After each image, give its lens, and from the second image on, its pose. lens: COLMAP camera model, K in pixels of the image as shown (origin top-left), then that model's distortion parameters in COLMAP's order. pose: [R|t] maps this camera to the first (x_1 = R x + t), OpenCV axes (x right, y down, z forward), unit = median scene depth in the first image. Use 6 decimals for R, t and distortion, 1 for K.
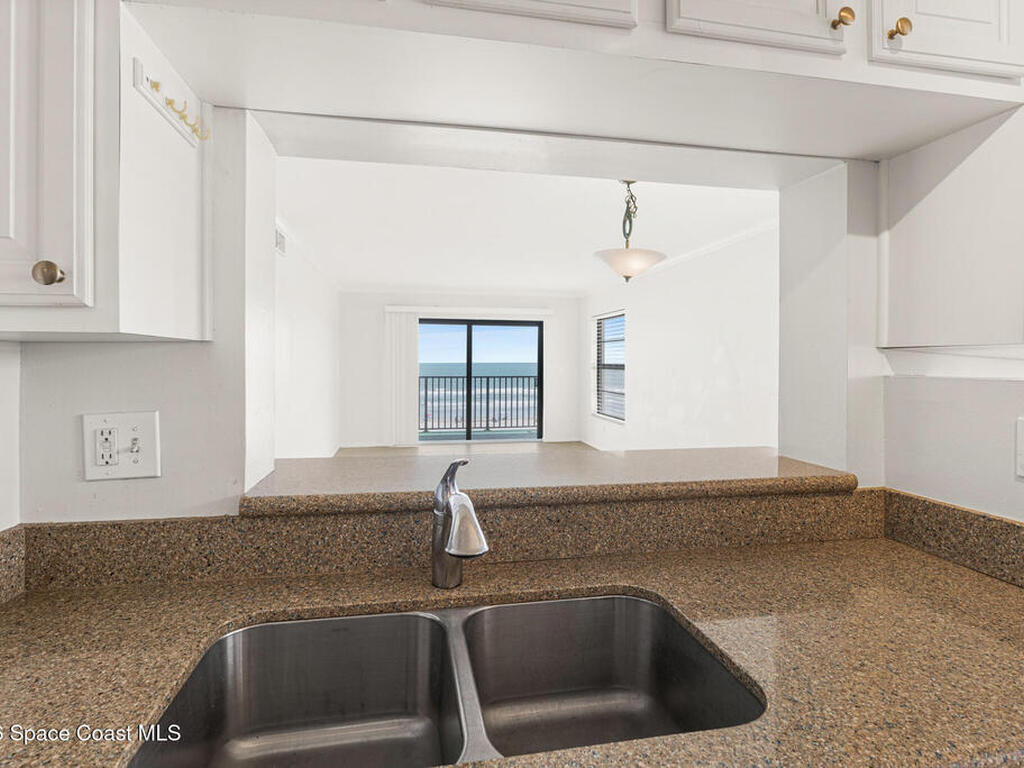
lens RADIAL K [[528.2, 0, 513.7], [0, 528.2, 366.1], [0, 0, 1]] dist [-0.010297, -0.001514]
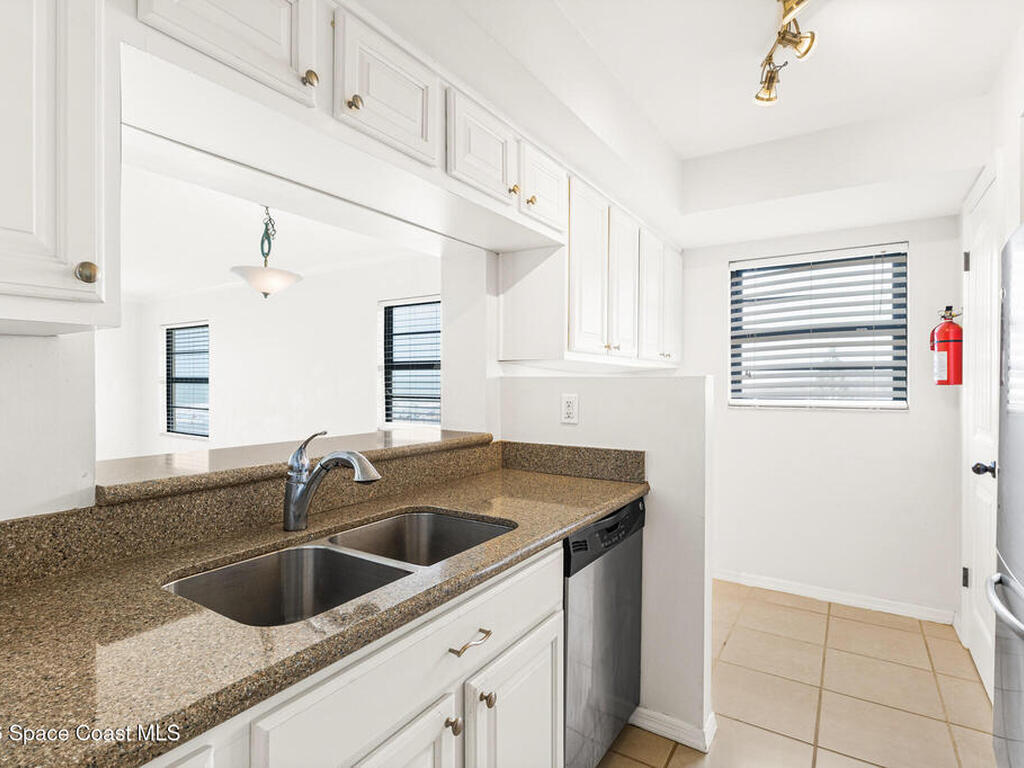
lens RADIAL K [[528.2, 0, 492.0], [0, 528.2, 382.1], [0, 0, 1]] dist [-0.010297, -0.001514]
pose [[0.709281, -0.004944, 0.704908, -0.217663], [0.005368, 0.999984, 0.001612, 0.013339], [-0.704905, 0.002640, 0.709297, -0.089526]]
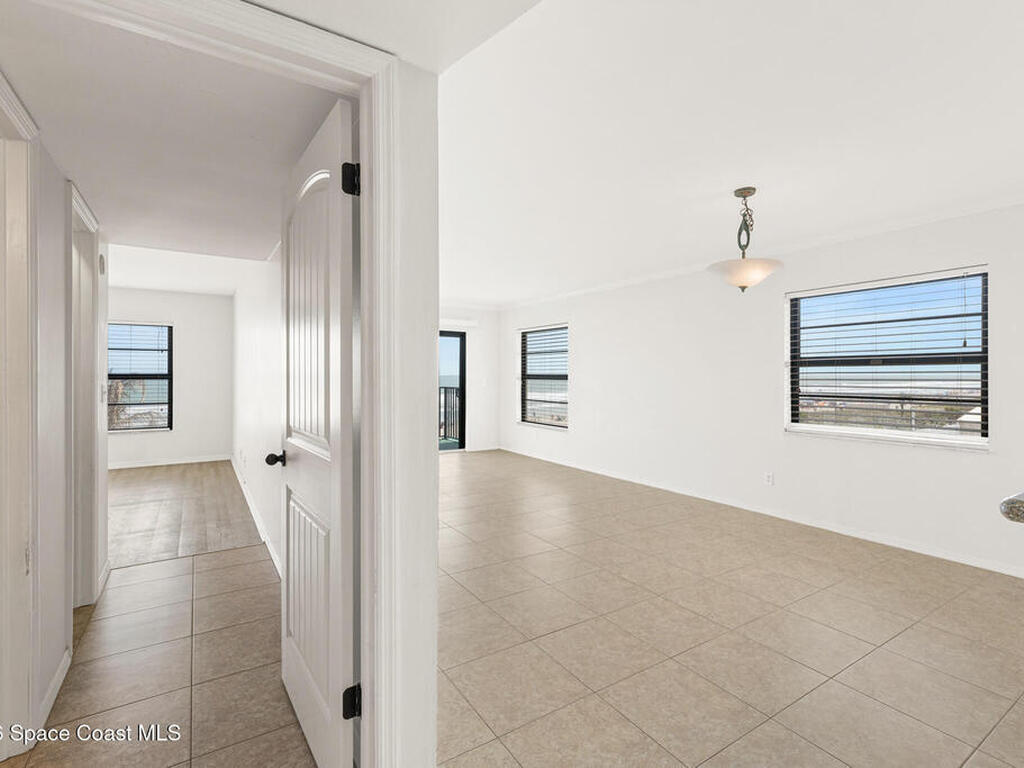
lens RADIAL K [[485.1, 0, 511.2], [0, 485.1, 378.6], [0, 0, 1]] dist [0.007311, 0.000280]
pose [[0.932522, -0.003334, 0.361098, -0.555651], [0.003256, 0.999994, 0.000823, 0.008356], [-0.361099, 0.000408, 0.932527, 0.275347]]
